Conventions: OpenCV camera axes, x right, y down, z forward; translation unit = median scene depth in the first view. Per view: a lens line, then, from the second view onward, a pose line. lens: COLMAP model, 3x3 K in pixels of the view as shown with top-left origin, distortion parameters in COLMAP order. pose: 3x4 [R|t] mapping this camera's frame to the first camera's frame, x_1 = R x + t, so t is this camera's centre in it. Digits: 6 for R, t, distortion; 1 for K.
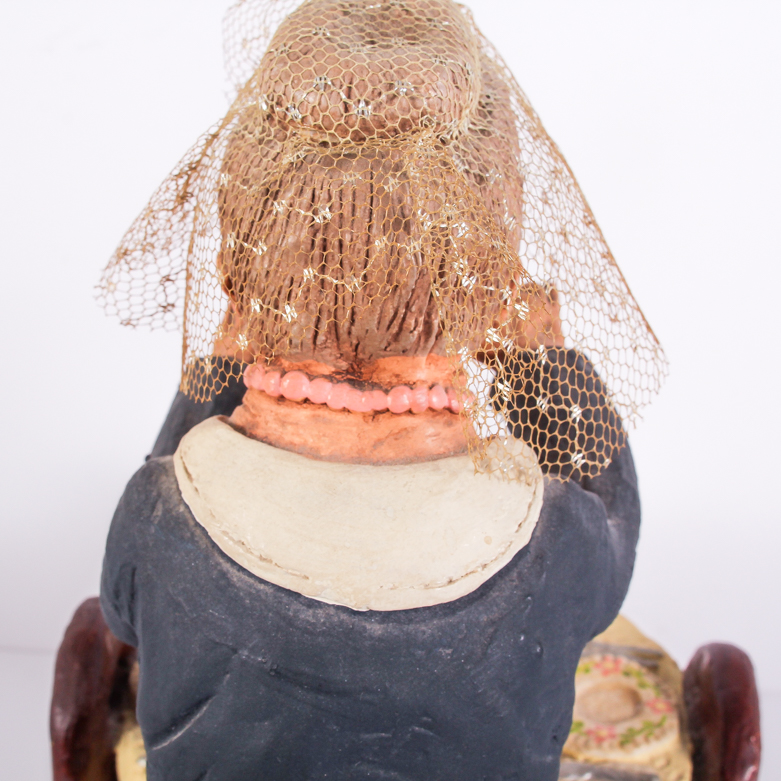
lens RADIAL K [[1265.3, 0, 390.5], [0, 1265.3, 390.5], [0, 0, 1]] dist [-0.168592, 0.084449]
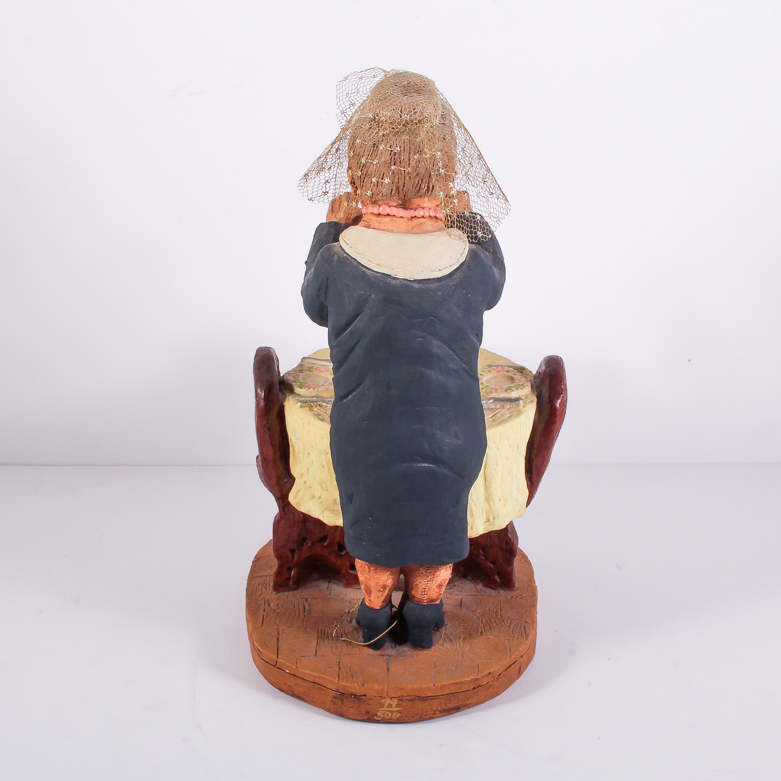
lens RADIAL K [[1265.3, 0, 390.5], [0, 1265.3, 390.5], [0, 0, 1]] dist [-0.168592, 0.084449]
pose [[0.996153, -0.040831, 0.077533, -0.309309], [0.042865, 0.998774, -0.024756, 0.497436], [-0.076427, 0.027984, 0.996682, -1.954156]]
